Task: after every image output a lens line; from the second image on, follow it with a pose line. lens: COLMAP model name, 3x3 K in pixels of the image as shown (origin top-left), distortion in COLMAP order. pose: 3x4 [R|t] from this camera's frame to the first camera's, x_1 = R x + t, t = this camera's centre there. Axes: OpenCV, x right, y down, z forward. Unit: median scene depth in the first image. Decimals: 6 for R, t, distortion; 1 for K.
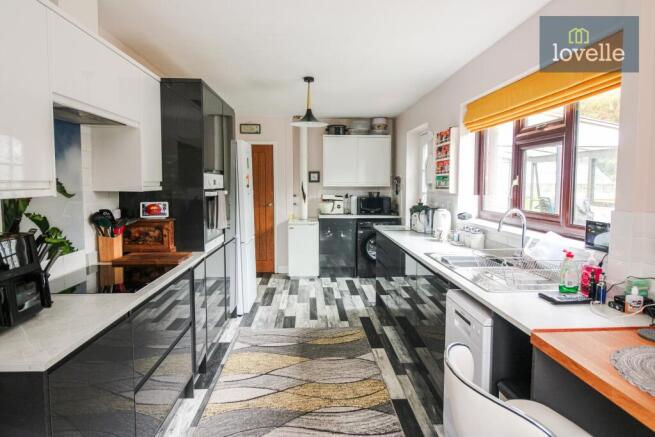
lens RADIAL K [[385.4, 0, 298.4], [0, 385.4, 214.1], [0, 0, 1]] dist [0.001697, -0.017983]
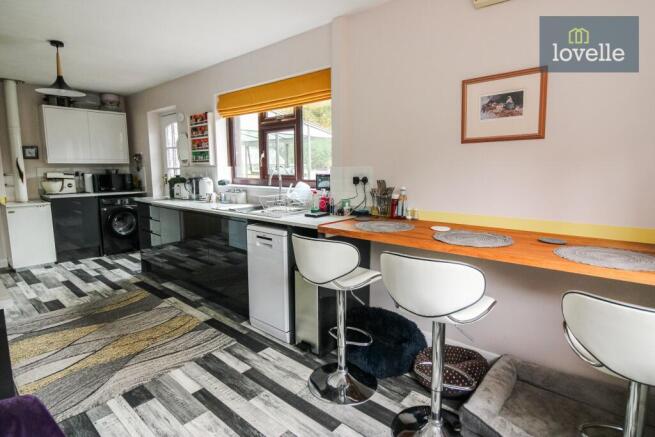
lens RADIAL K [[370.4, 0, 327.5], [0, 370.4, 218.5], [0, 0, 1]] dist [-0.018144, -0.001089]
pose [[0.672157, -0.096508, 0.734092, -0.241369], [0.055301, 0.995243, 0.080205, 0.041933], [-0.738341, -0.013314, 0.674296, -0.095610]]
